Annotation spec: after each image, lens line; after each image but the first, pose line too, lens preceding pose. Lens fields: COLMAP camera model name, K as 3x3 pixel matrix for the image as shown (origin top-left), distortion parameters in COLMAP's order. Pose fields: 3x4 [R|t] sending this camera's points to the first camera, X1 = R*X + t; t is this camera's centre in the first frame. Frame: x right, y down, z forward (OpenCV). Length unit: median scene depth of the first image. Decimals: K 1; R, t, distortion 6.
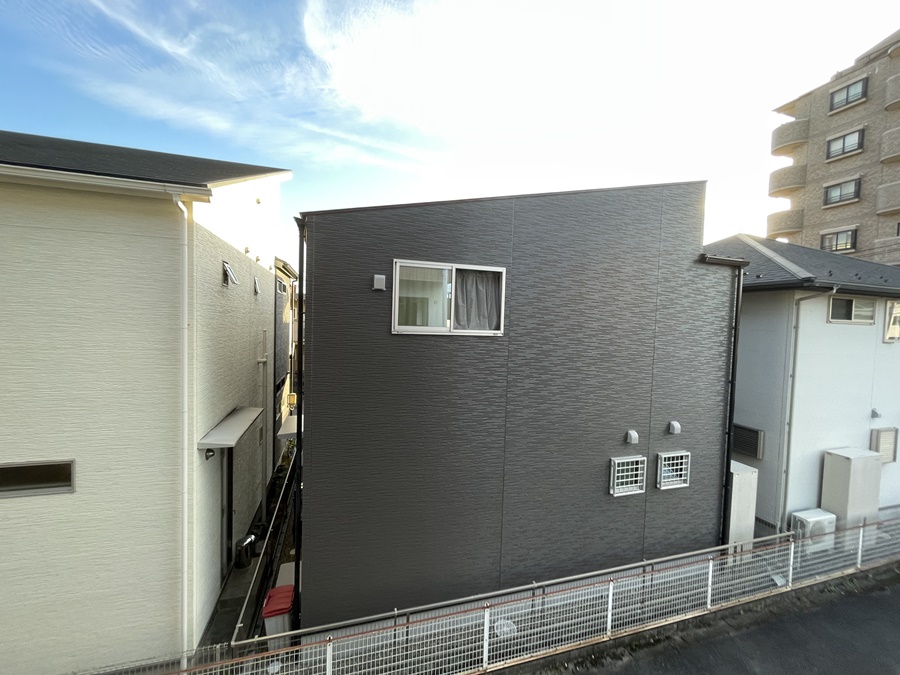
lens RADIAL K [[363.3, 0, 450.7], [0, 363.3, 334.3], [0, 0, 1]] dist [0.003273, -0.001176]
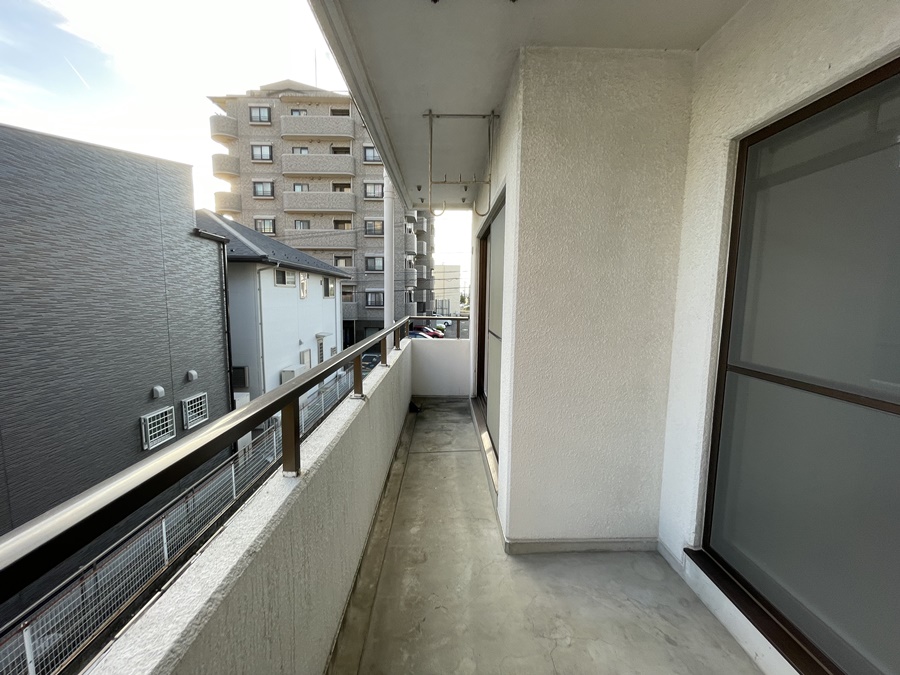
lens RADIAL K [[363.3, 0, 450.6], [0, 363.3, 335.3], [0, 0, 1]] dist [0.003273, -0.001176]
pose [[0.279995, -0.131002, 0.951021, -0.254345], [0.035433, 0.991381, 0.126130, 0.006694], [-0.959347, -0.001618, 0.282224, -0.140213]]
